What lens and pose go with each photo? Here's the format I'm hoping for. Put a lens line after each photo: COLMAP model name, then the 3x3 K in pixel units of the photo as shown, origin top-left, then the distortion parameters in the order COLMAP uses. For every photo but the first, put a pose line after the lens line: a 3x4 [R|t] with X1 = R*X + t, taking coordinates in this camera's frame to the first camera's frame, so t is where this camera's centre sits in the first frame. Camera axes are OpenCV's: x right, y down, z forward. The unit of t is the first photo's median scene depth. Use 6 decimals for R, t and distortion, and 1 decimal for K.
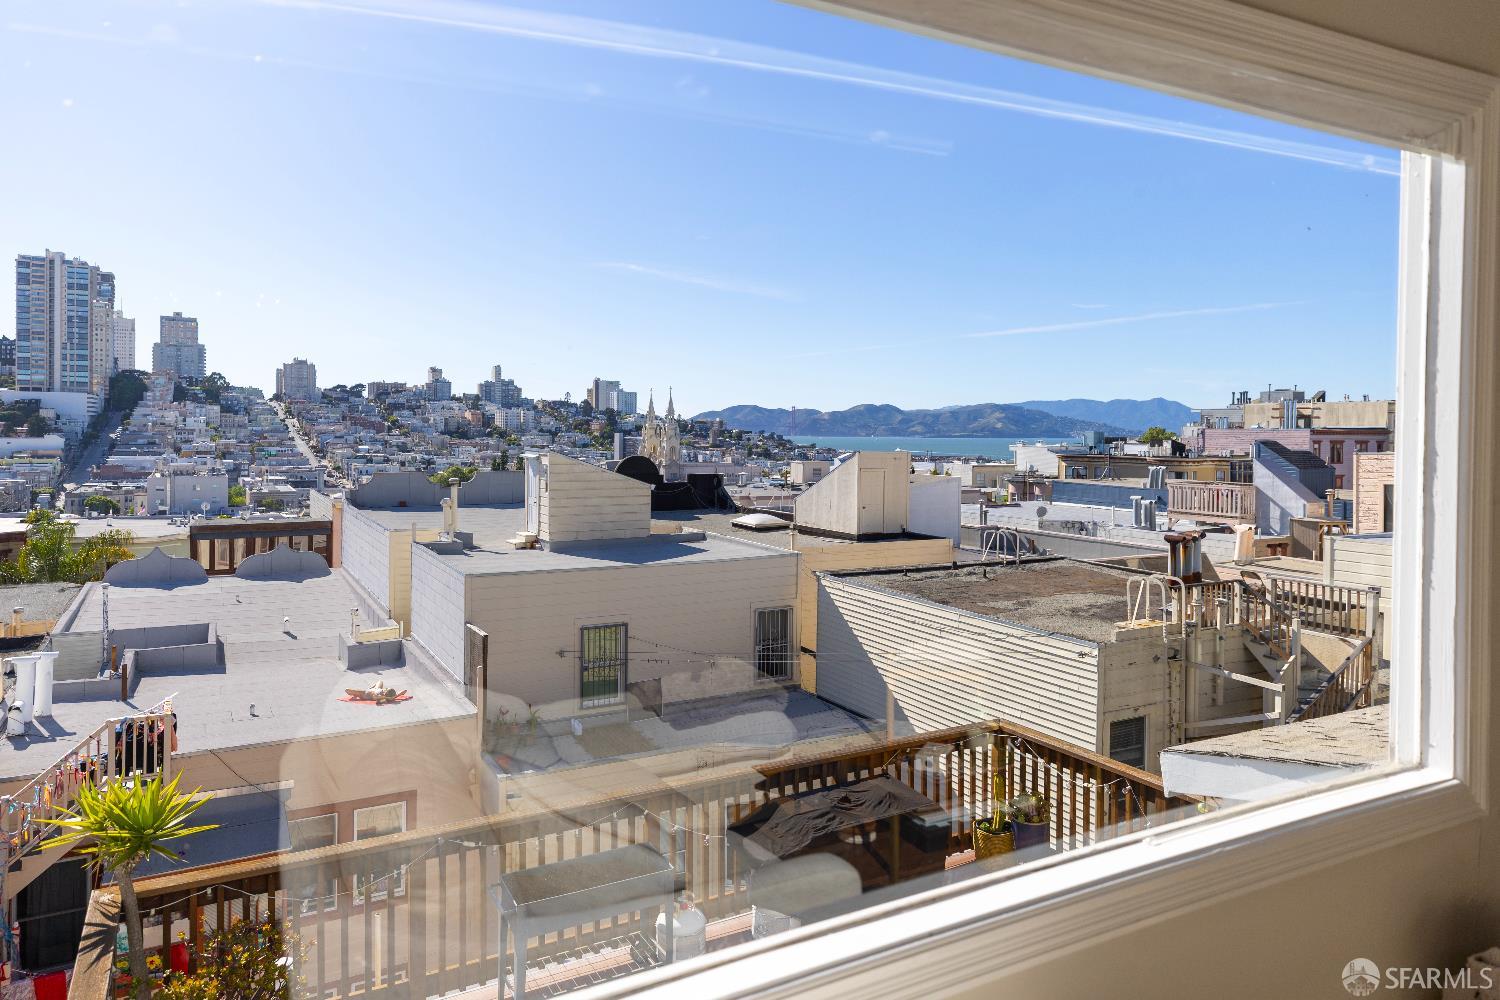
lens RADIAL K [[947.2, 0, 690.7], [0, 947.2, 498.9], [0, 0, 1]] dist [0.000392, 0.000614]
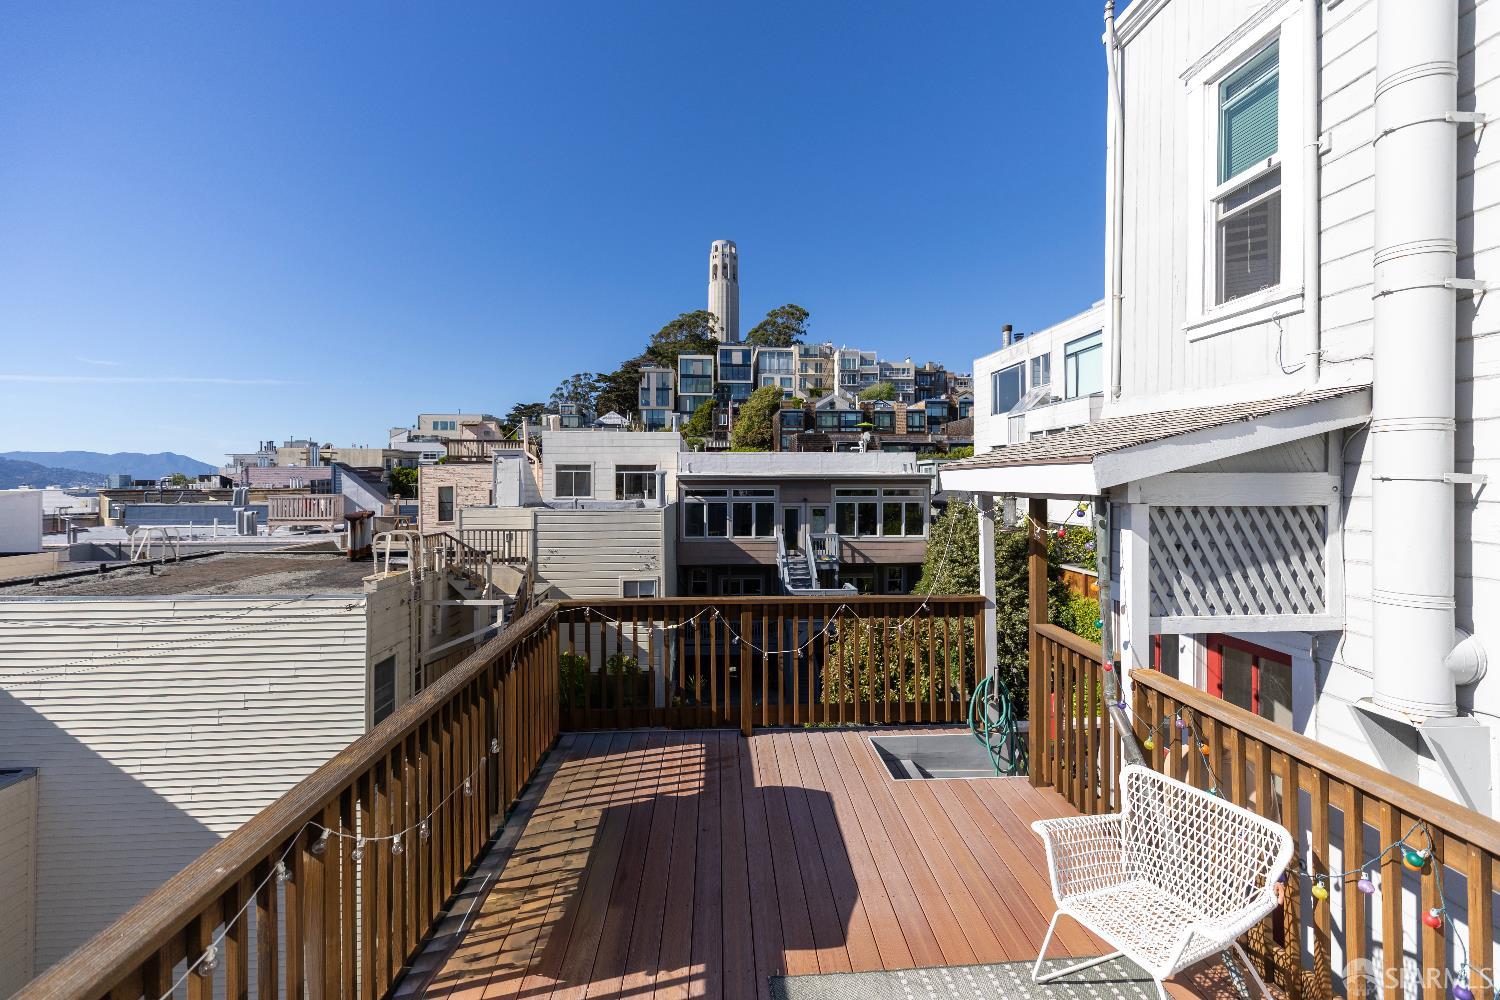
lens RADIAL K [[685.4, 0, 752.0], [0, 685.4, 476.4], [0, 0, 1]] dist [0.000038, -0.000075]
pose [[0.398637, -0.003955, 0.917100, -0.080611], [0.072589, 0.996990, -0.027252, 0.050910], [-0.914232, 0.077435, 0.397724, 0.191762]]
